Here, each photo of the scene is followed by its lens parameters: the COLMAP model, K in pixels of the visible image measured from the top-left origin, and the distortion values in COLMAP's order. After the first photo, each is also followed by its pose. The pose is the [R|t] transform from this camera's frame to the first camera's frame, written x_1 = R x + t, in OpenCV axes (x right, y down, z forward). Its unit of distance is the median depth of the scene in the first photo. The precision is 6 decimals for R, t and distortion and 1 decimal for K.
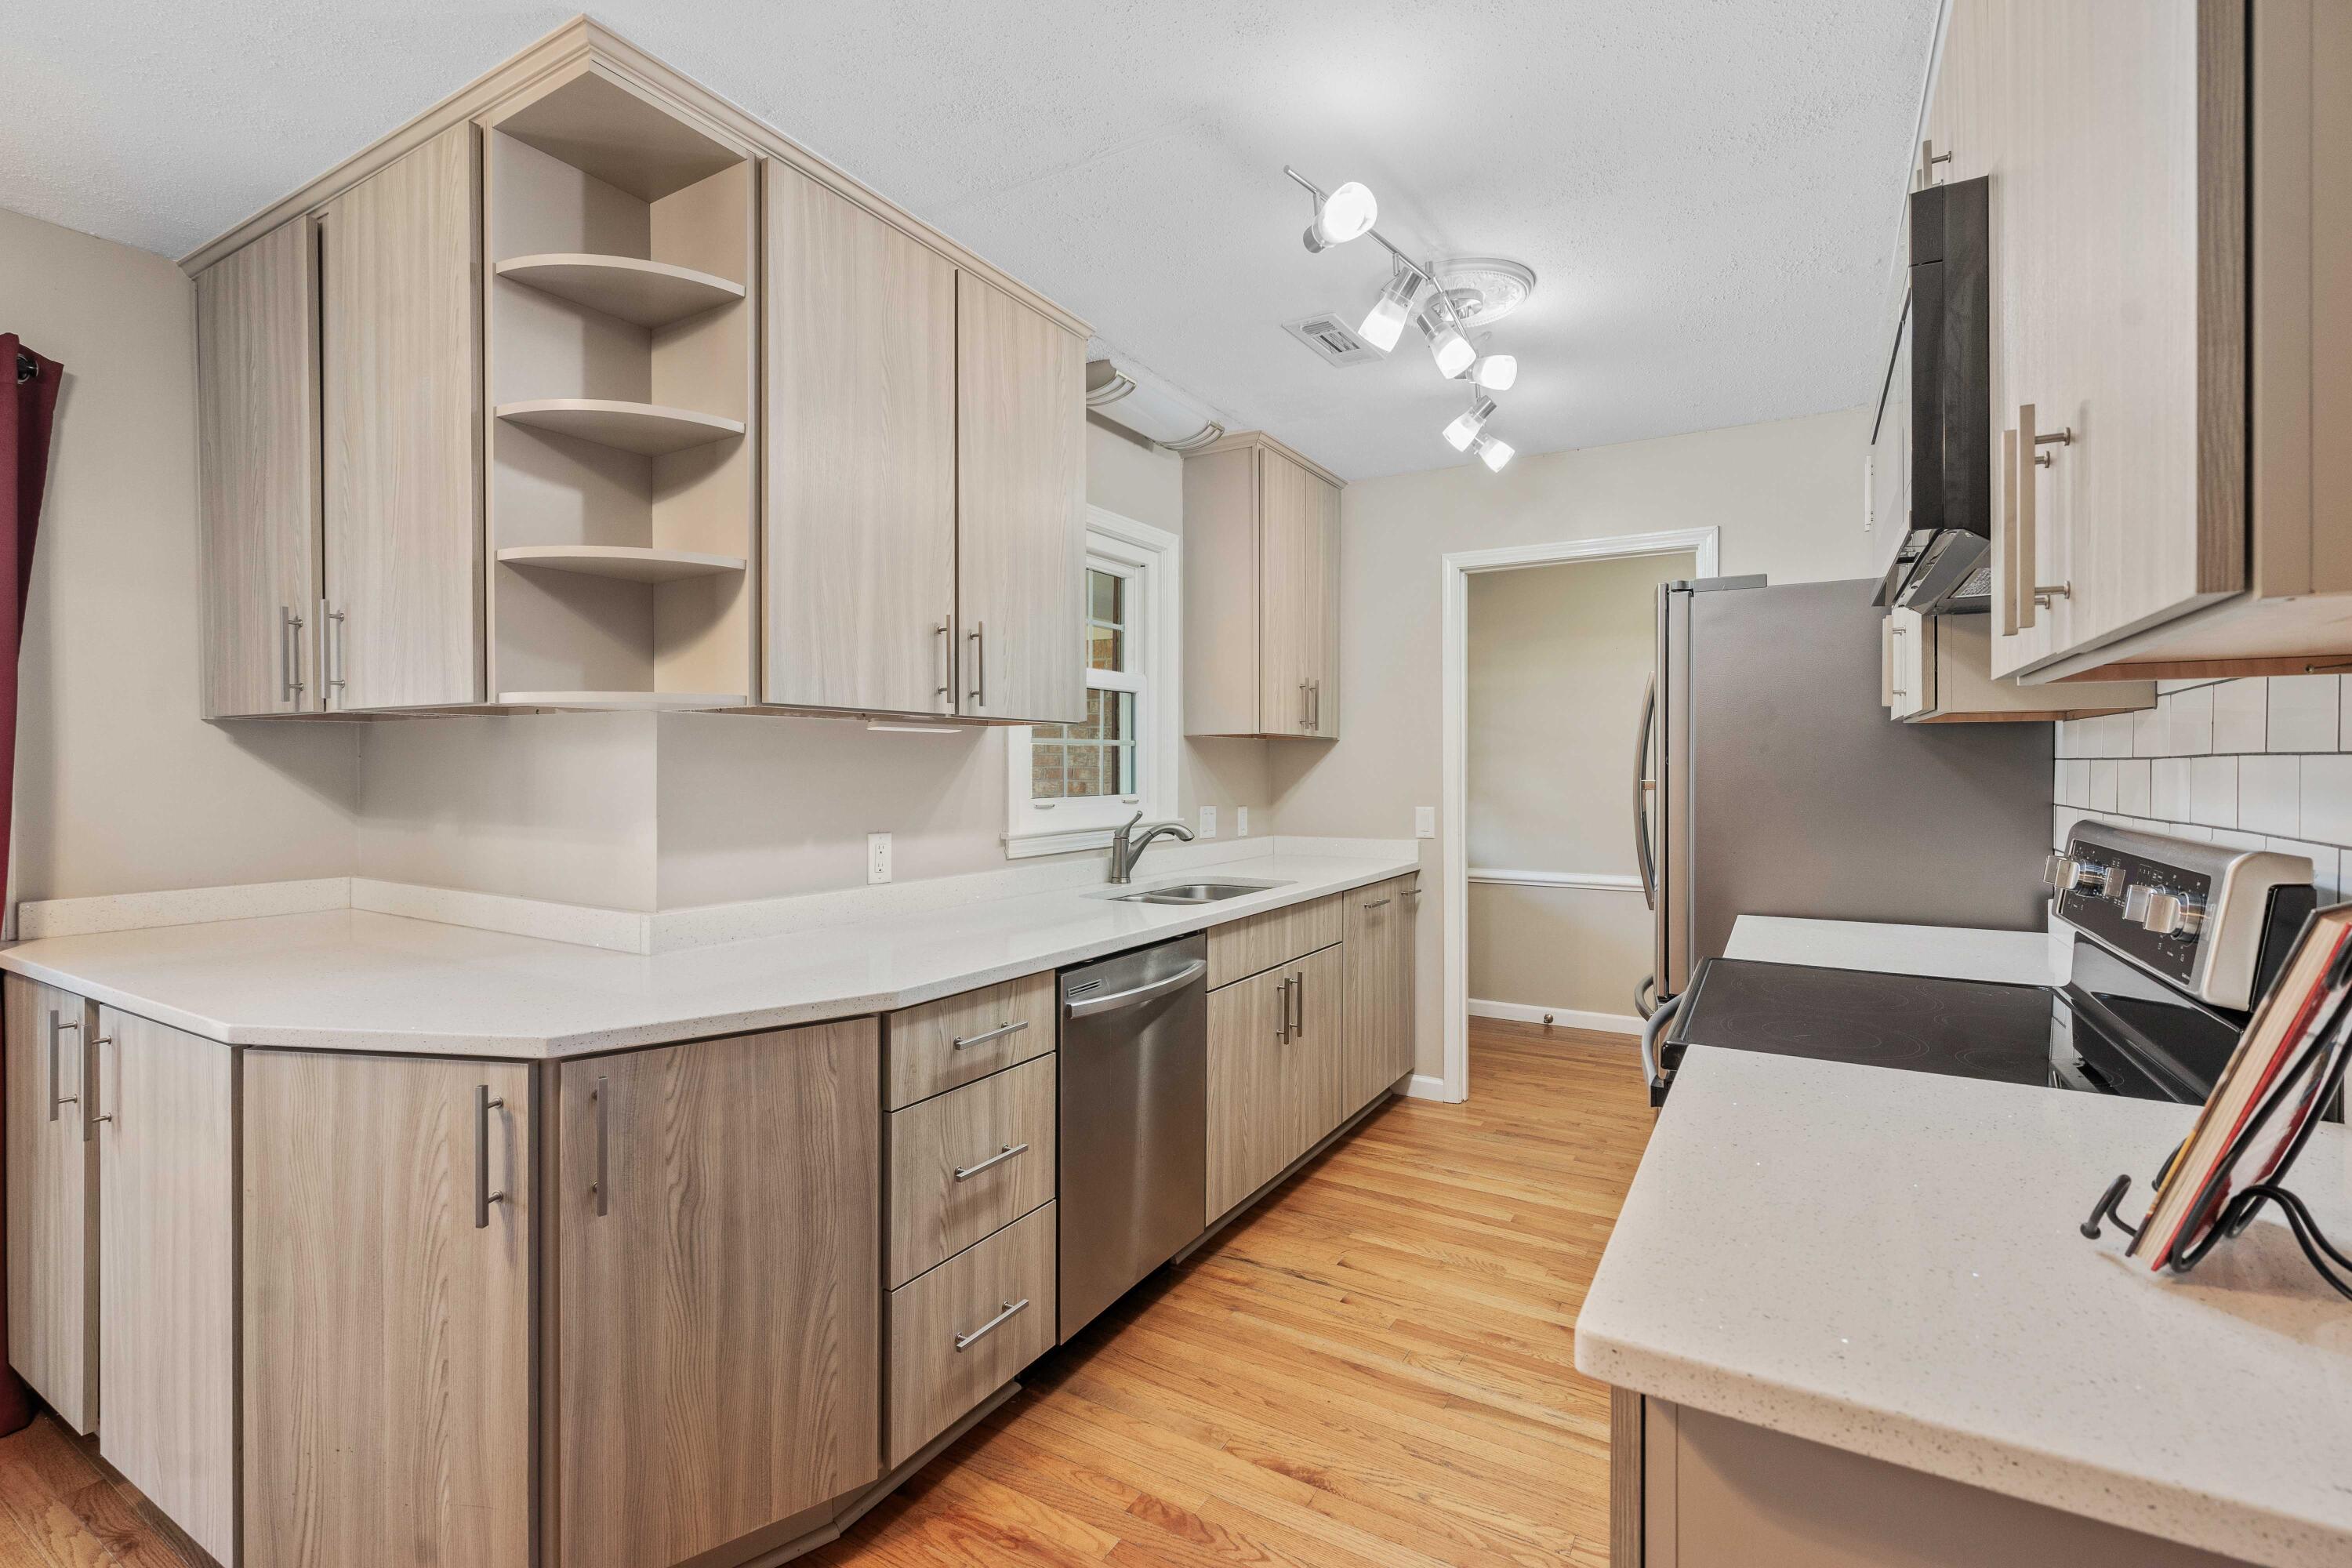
lens RADIAL K [[1060.5, 0, 1176.3], [0, 1060.5, 772.8], [0, 0, 1]] dist [-0.001095, 0.000568]
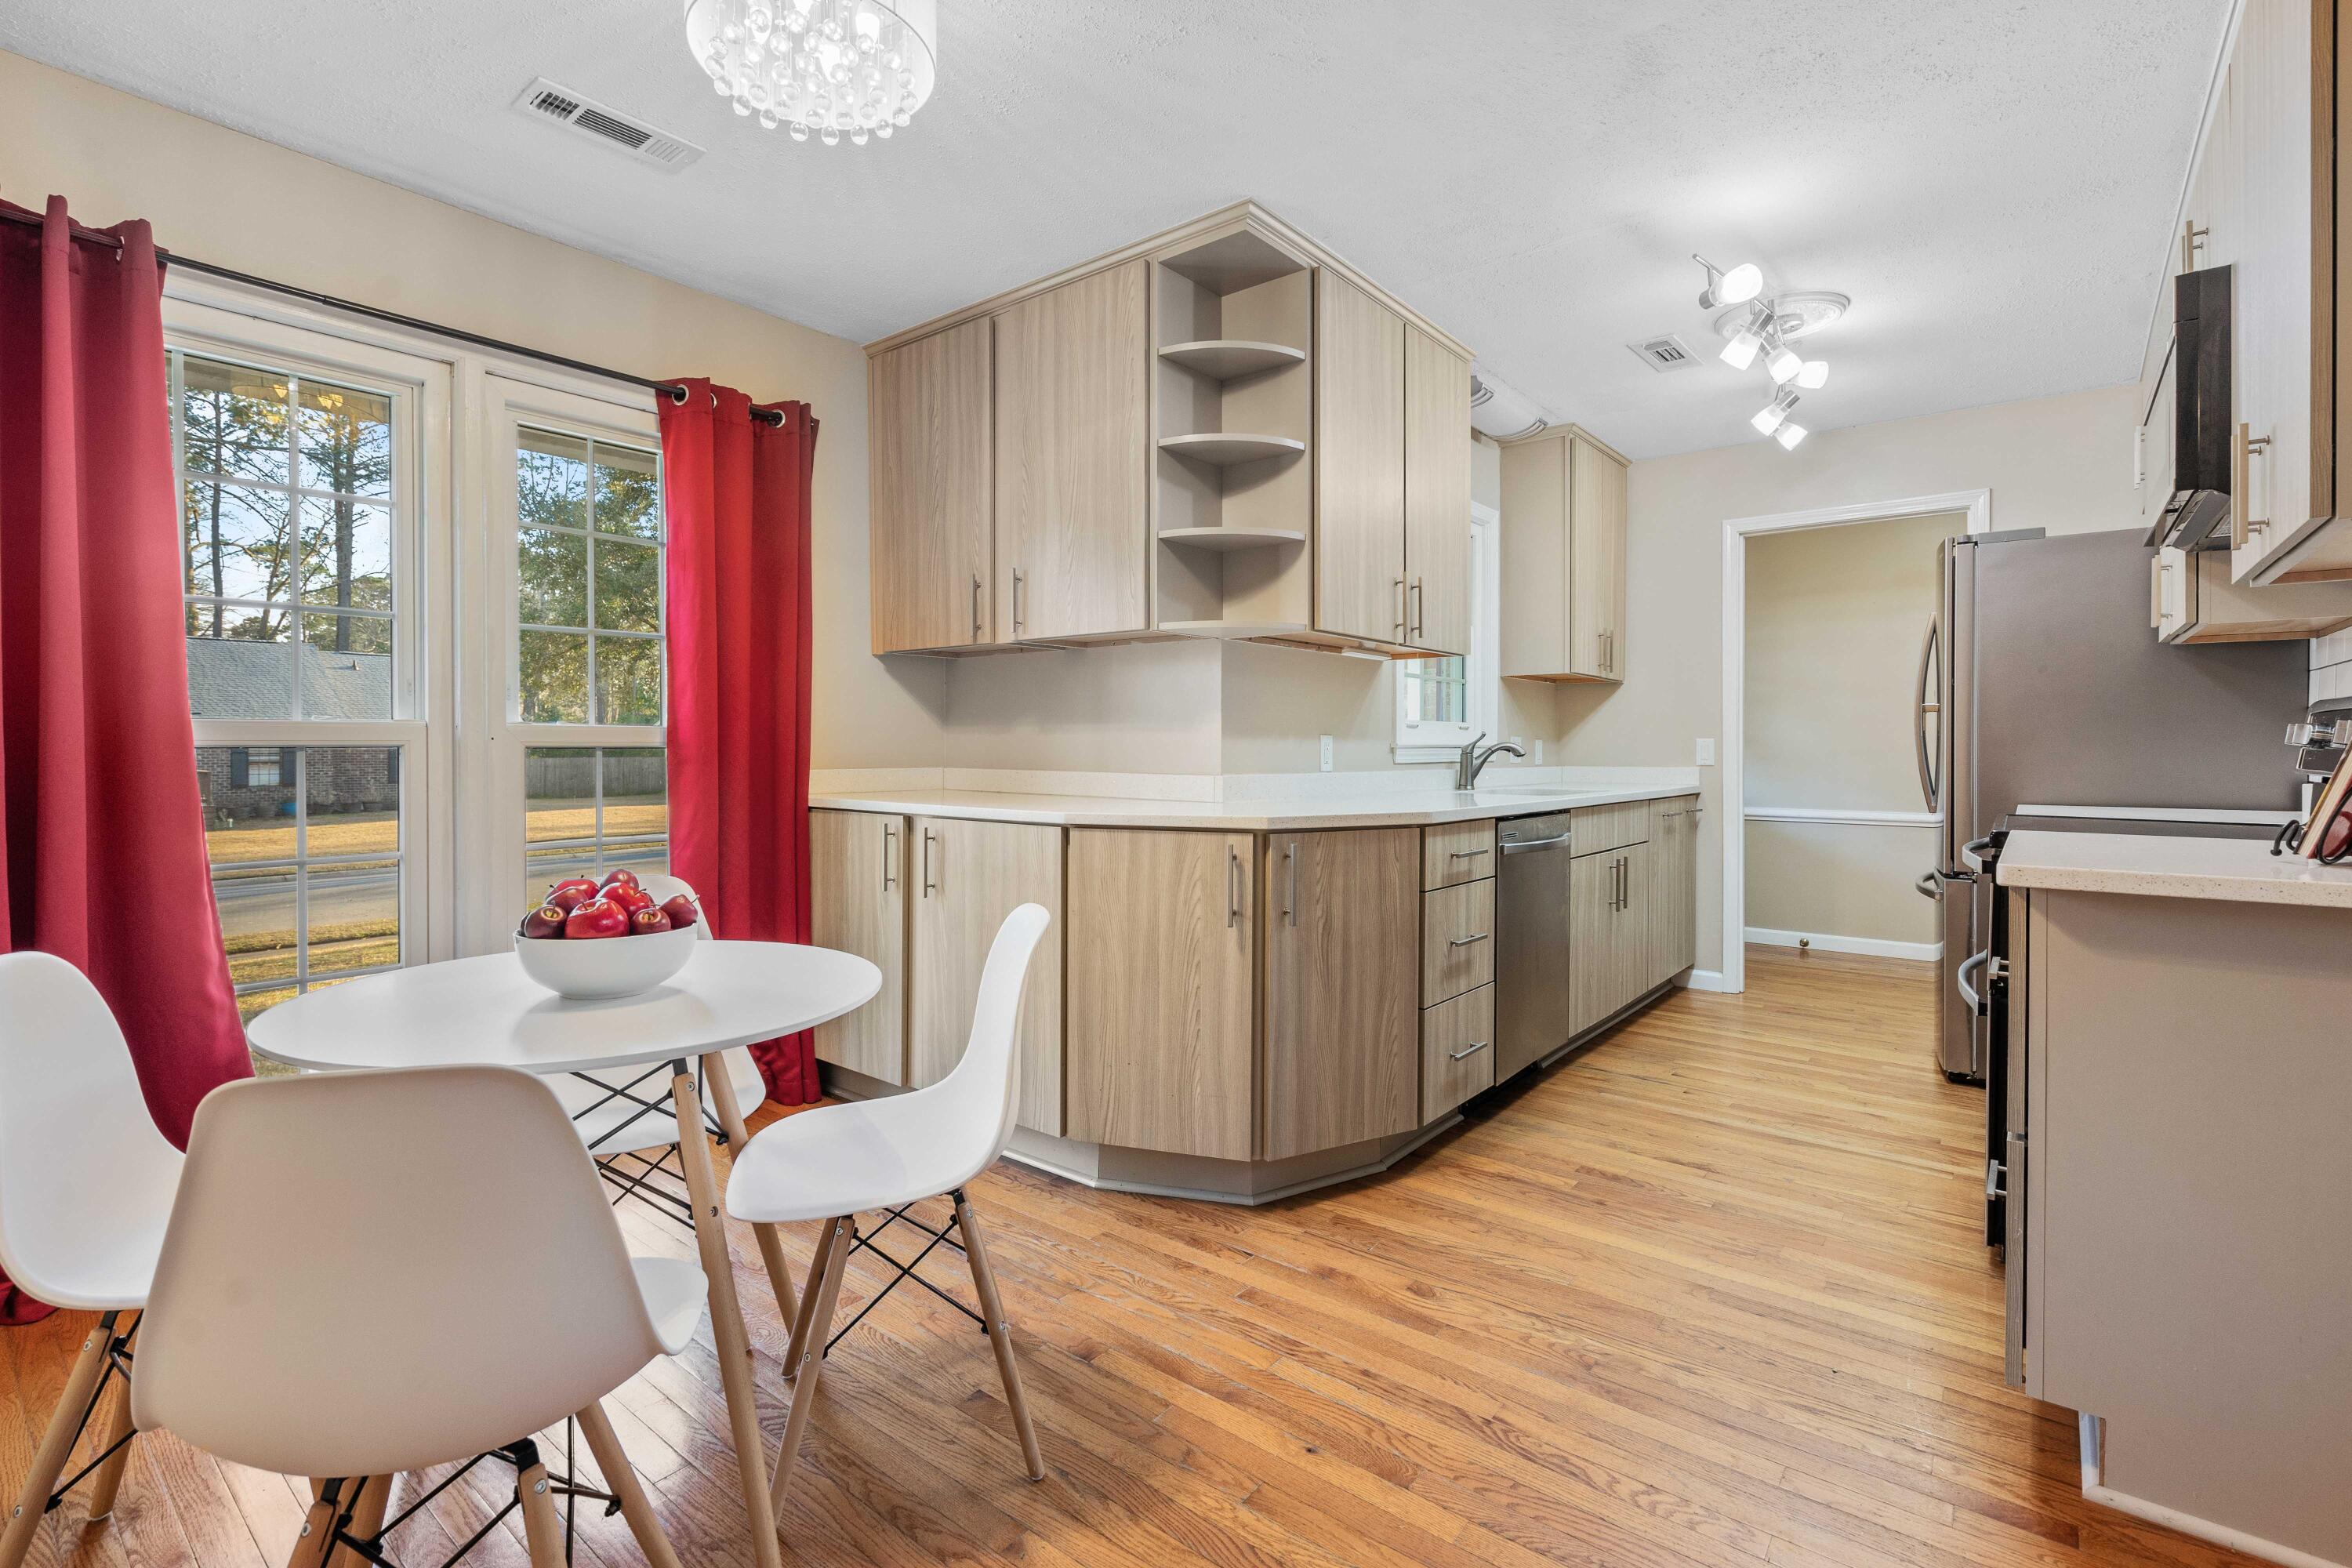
lens RADIAL K [[1073.6, 0, 1172.2], [0, 1073.6, 756.6], [0, 0, 1]] dist [-0.000594, -0.000156]
pose [[0.989102, 0.003308, -0.147194, -0.355381], [-0.003174, 0.999994, 0.001142, 0.109413], [0.147197, -0.000662, 0.989107, -0.519026]]
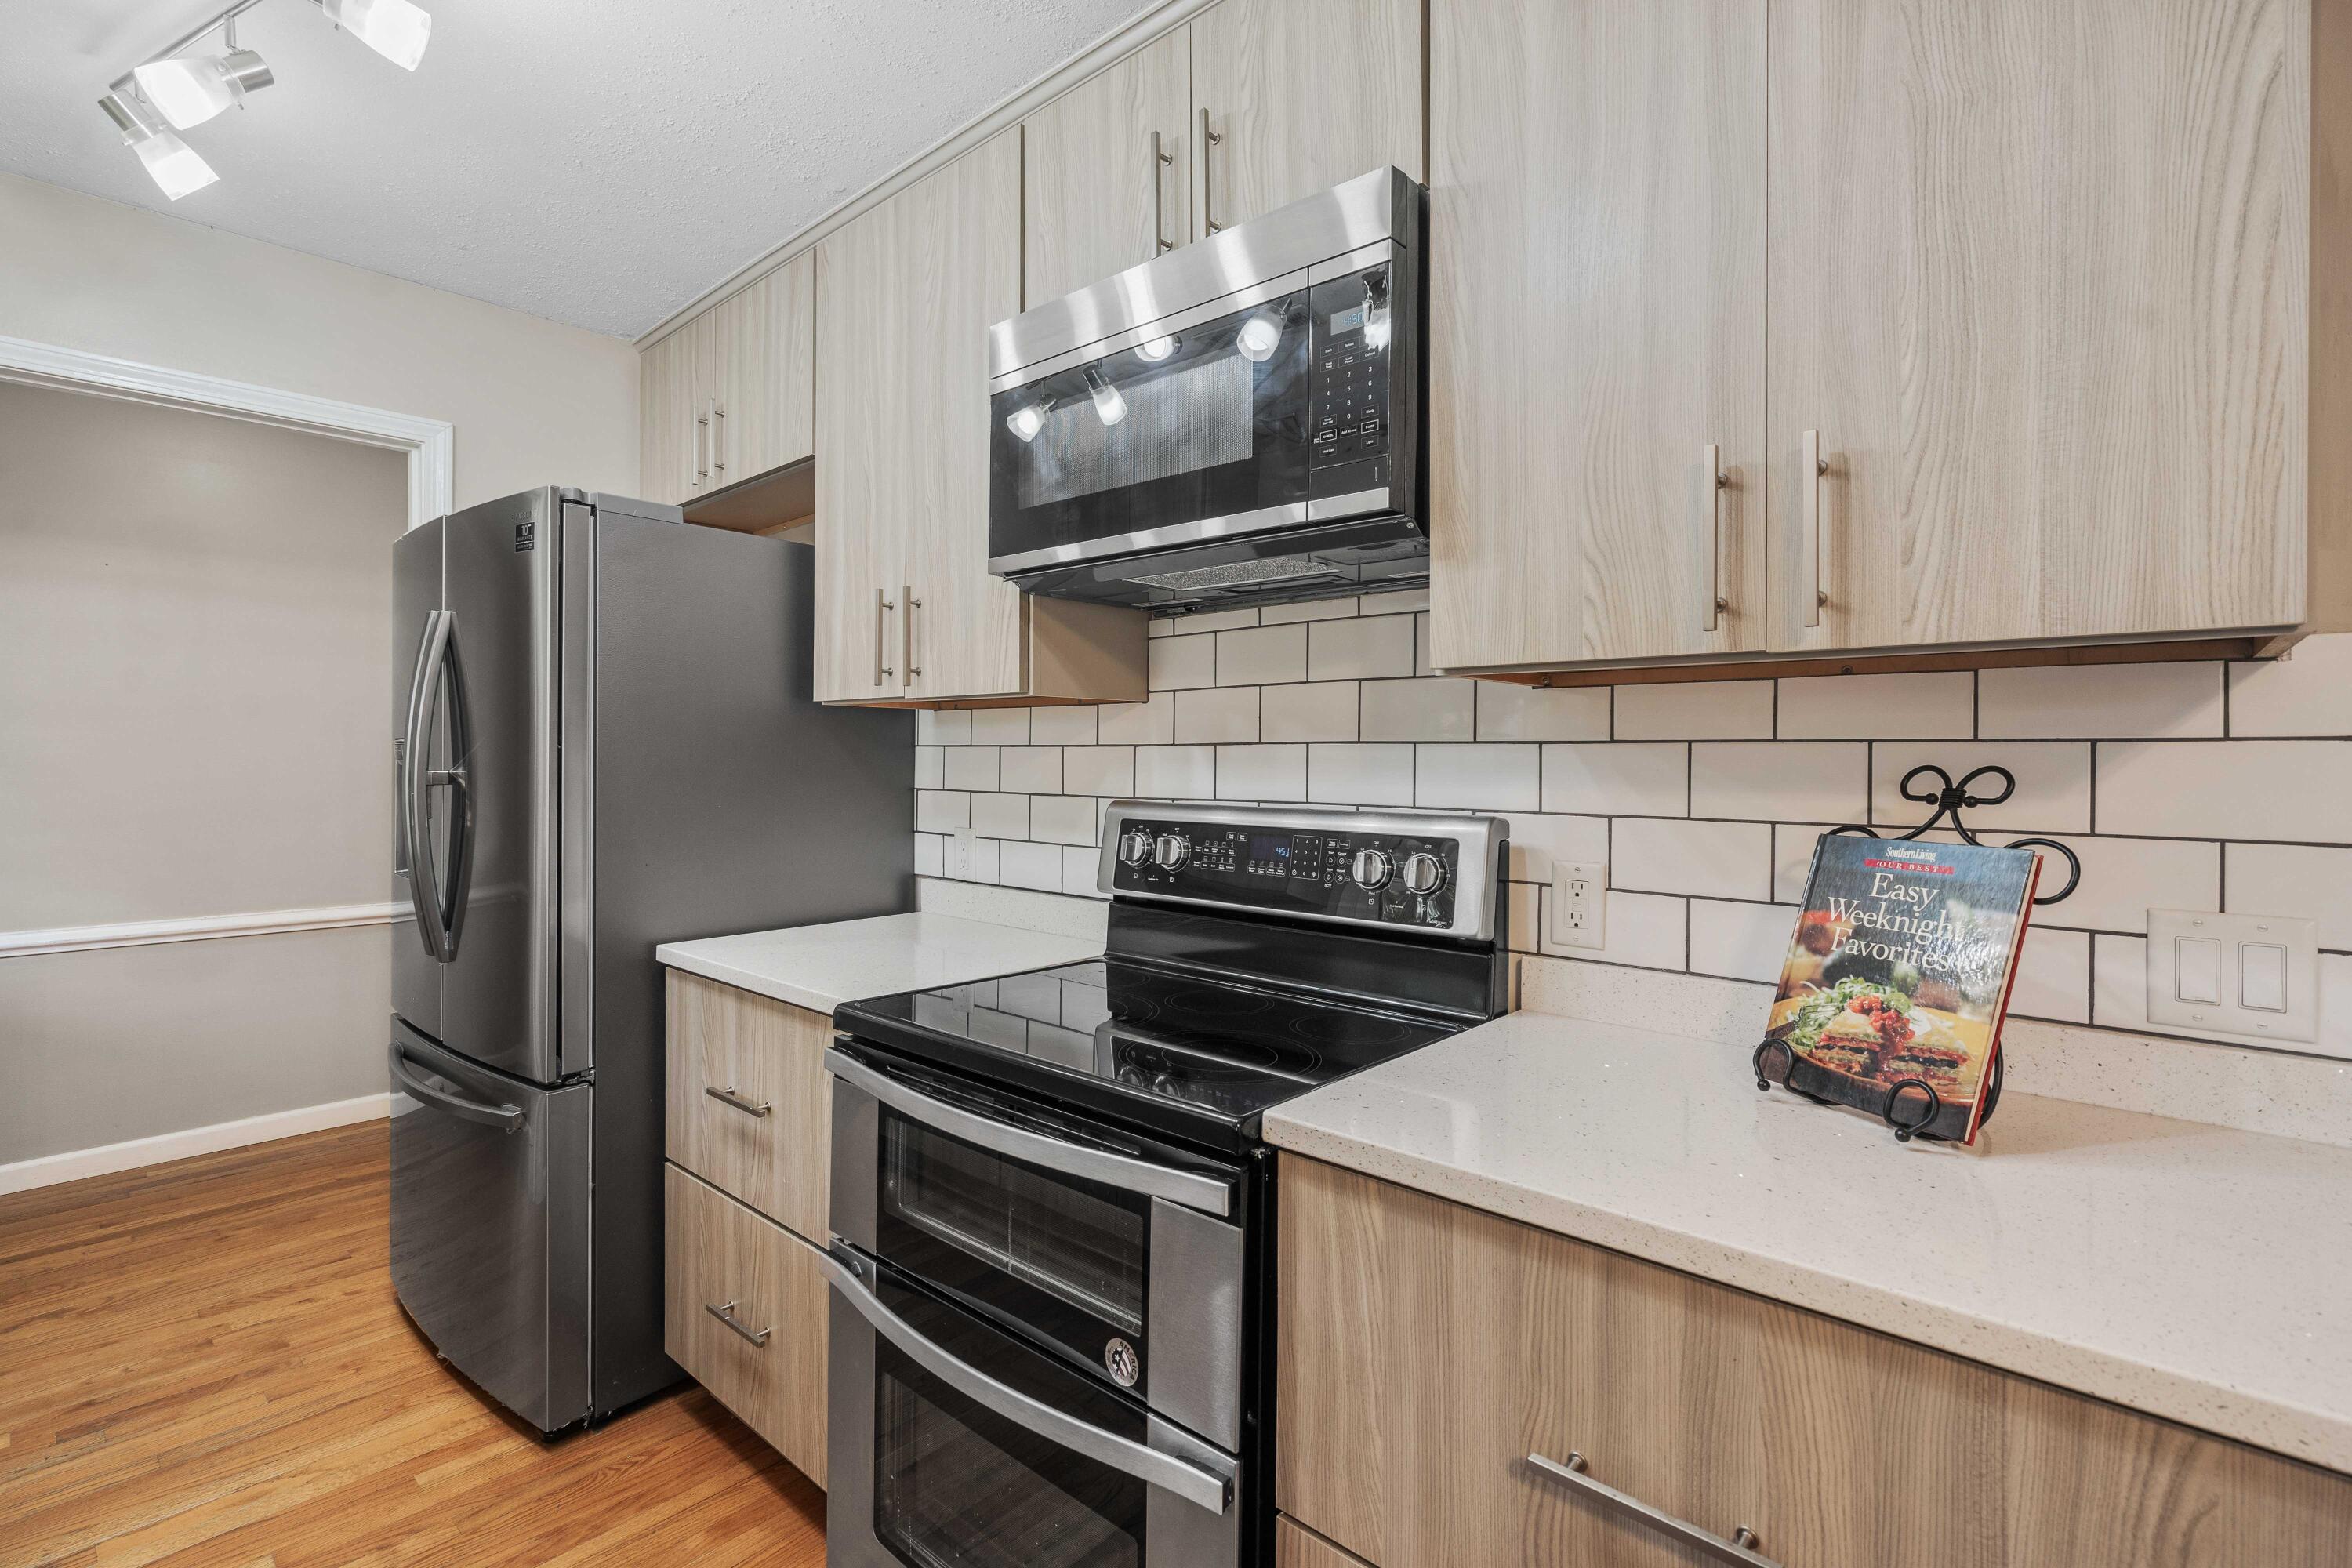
lens RADIAL K [[1073.6, 0, 1172.2], [0, 1073.6, 756.6], [0, 0, 1]] dist [-0.000594, -0.000156]
pose [[0.199951, -0.001346, 0.979805, -0.214985], [0.002705, 0.999996, 0.000822, -0.001928], [-0.979802, 0.002486, 0.199954, 0.665753]]
